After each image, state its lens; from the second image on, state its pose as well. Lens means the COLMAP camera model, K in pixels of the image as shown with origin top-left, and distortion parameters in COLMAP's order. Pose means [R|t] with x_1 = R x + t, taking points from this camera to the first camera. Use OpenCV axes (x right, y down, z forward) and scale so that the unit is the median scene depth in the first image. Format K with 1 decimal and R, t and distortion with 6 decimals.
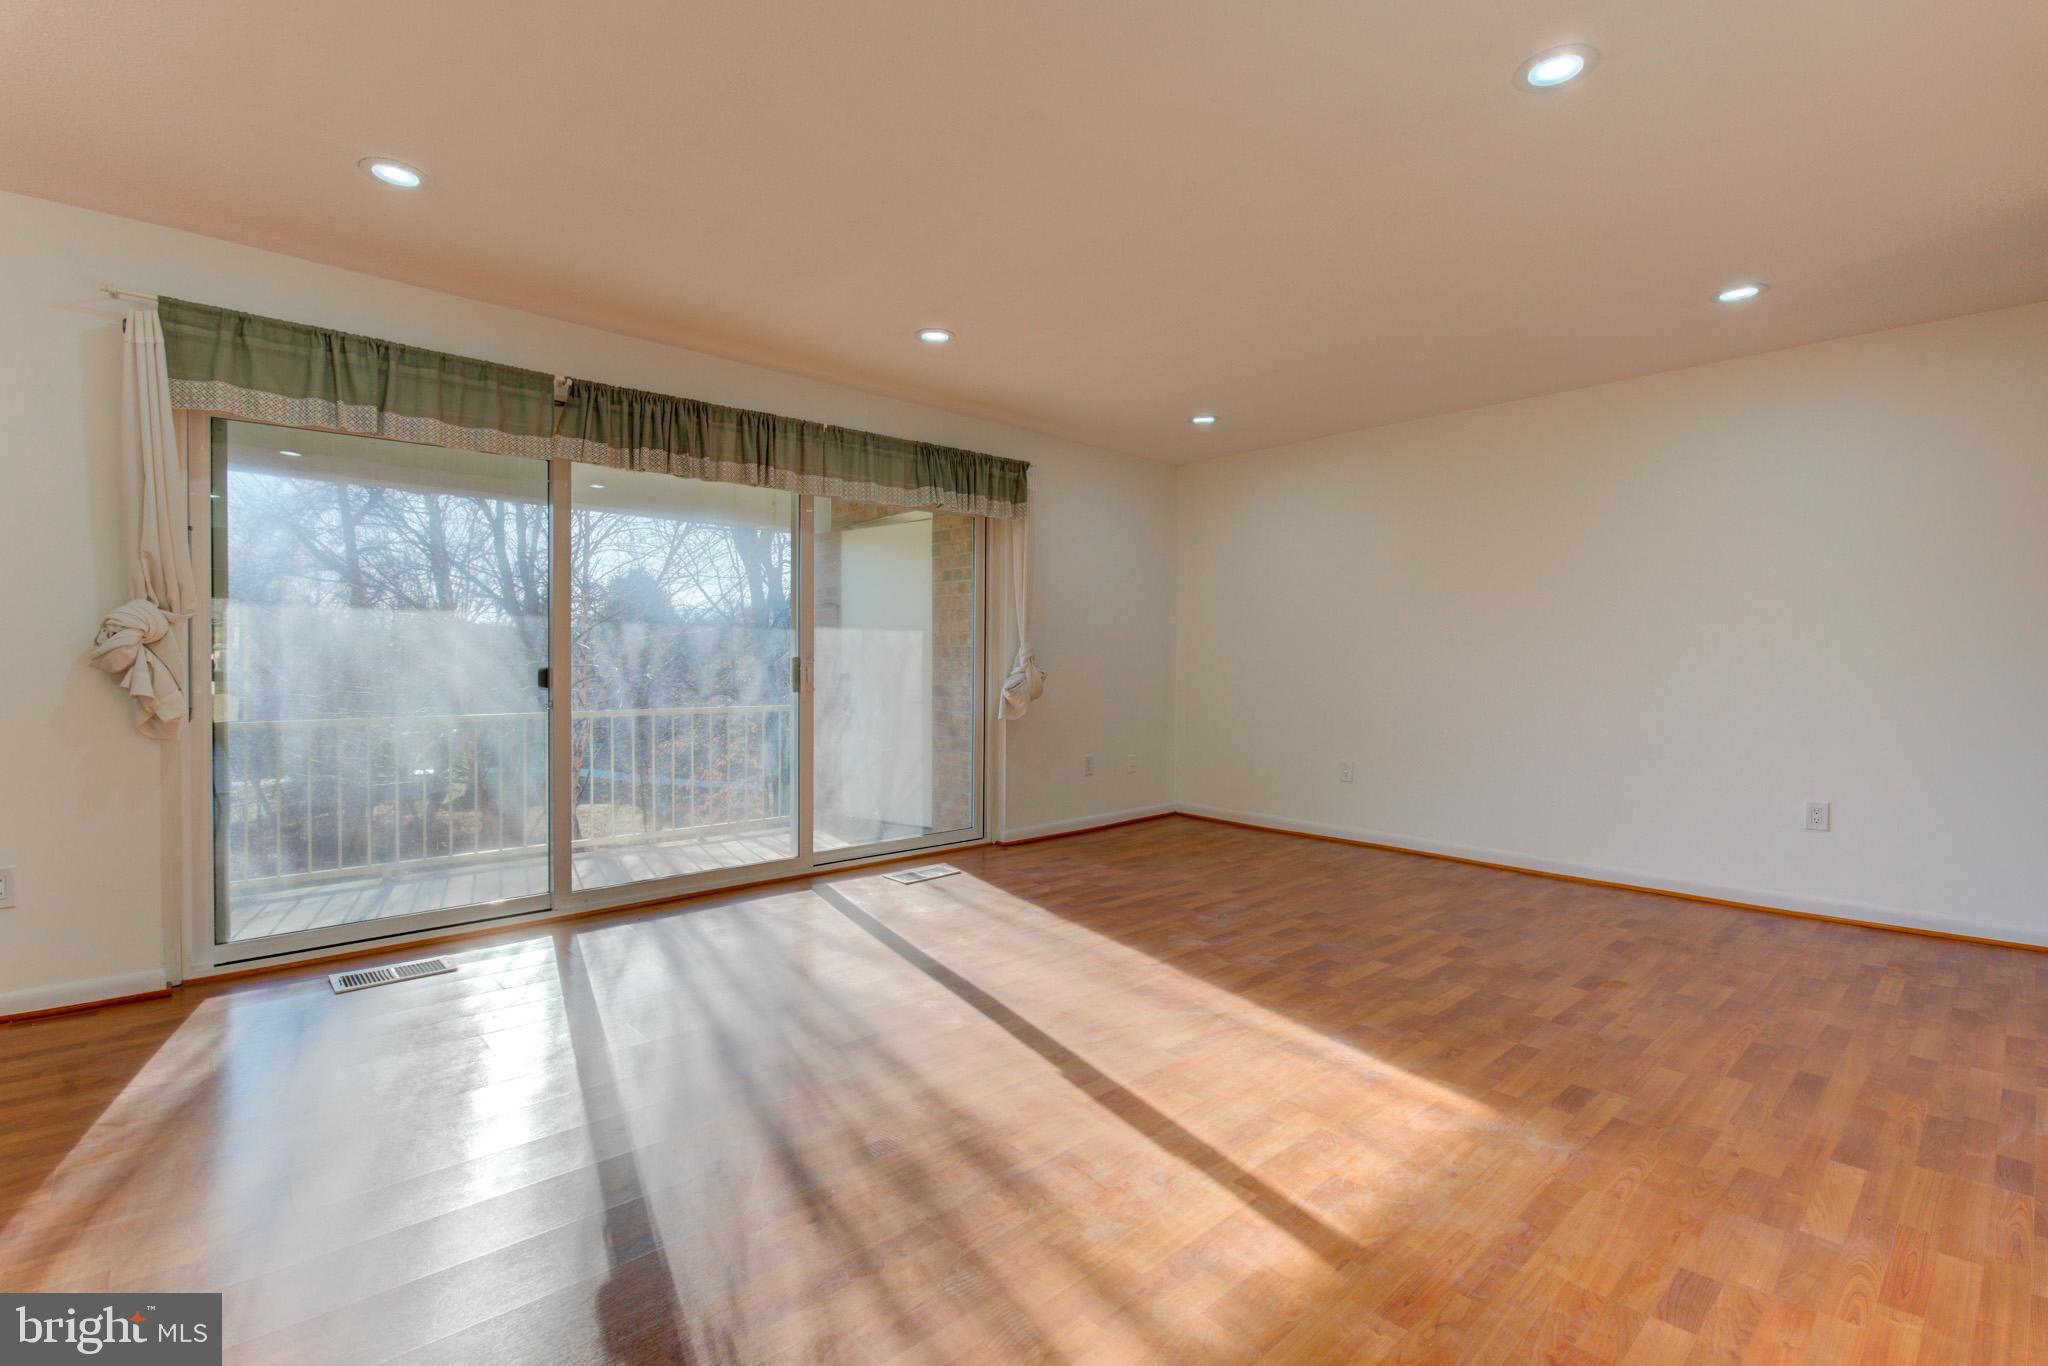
lens RADIAL K [[950.8, 0, 1020.6], [0, 950.8, 670.9], [0, 0, 1]] dist [-0.011708, -0.000804]
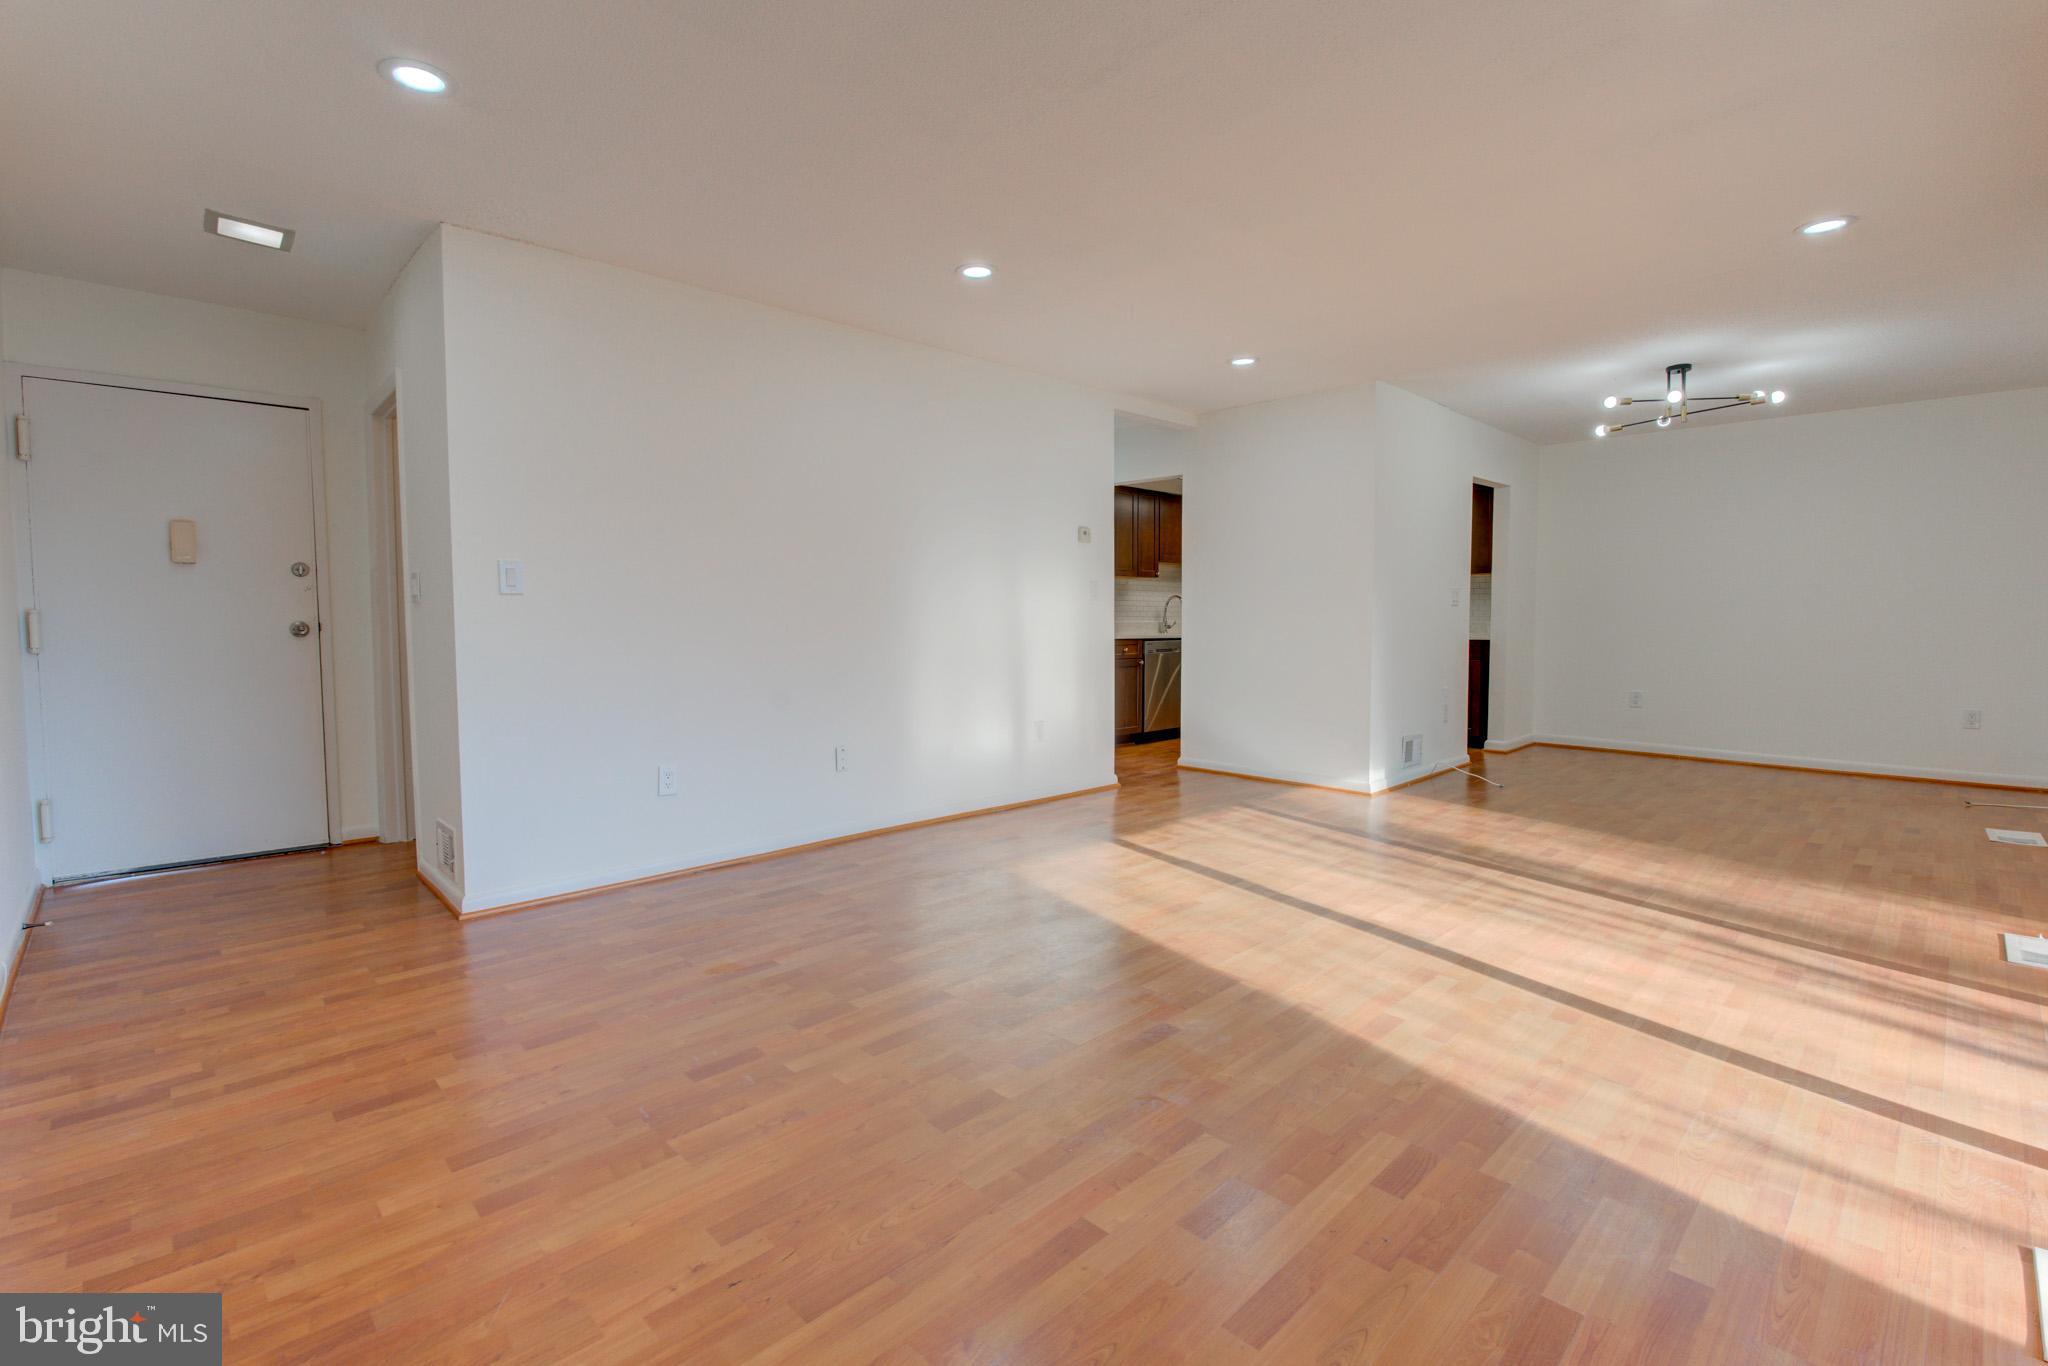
lens RADIAL K [[924.2, 0, 1018.4], [0, 924.2, 657.7], [0, 0, 1]] dist [0.000141, -0.000191]
pose [[-0.999661, -0.001885, -0.025954, 0.308143], [-0.003060, 0.998968, 0.045317, -0.003102], [0.025842, 0.045381, -0.998635, 1.540560]]
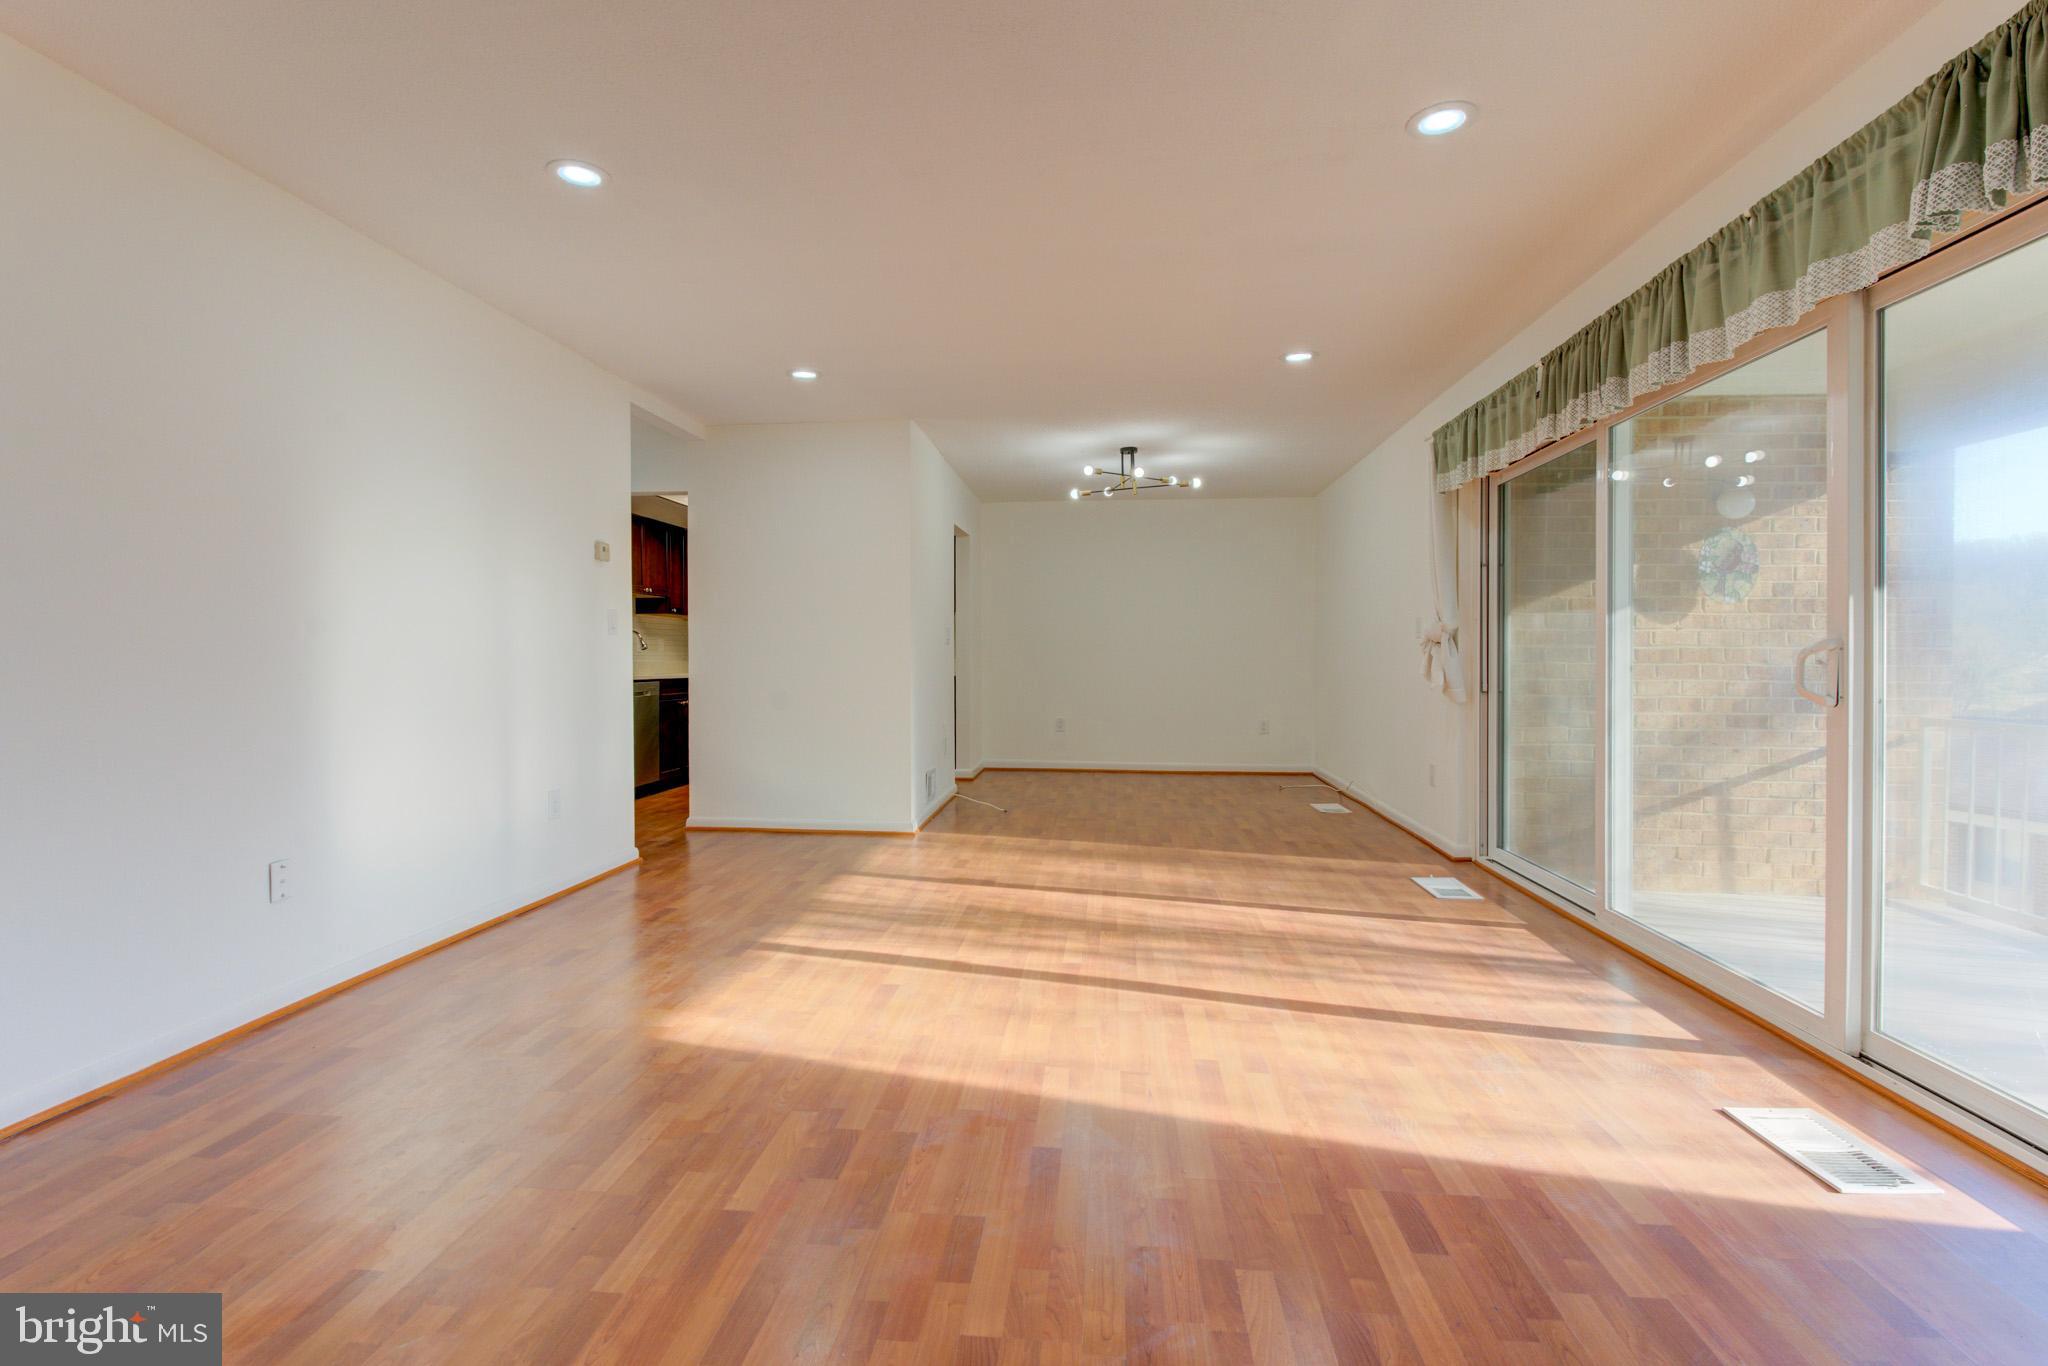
lens RADIAL K [[913.1, 0, 1009.9], [0, 913.1, 665.5], [0, 0, 1]] dist [-0.027295, -0.000461]
pose [[-0.751600, 0.005370, -0.659597, 0.524174], [-0.002070, 0.999943, 0.010500, -0.001484], [0.659616, 0.009257, -0.751546, 1.290321]]
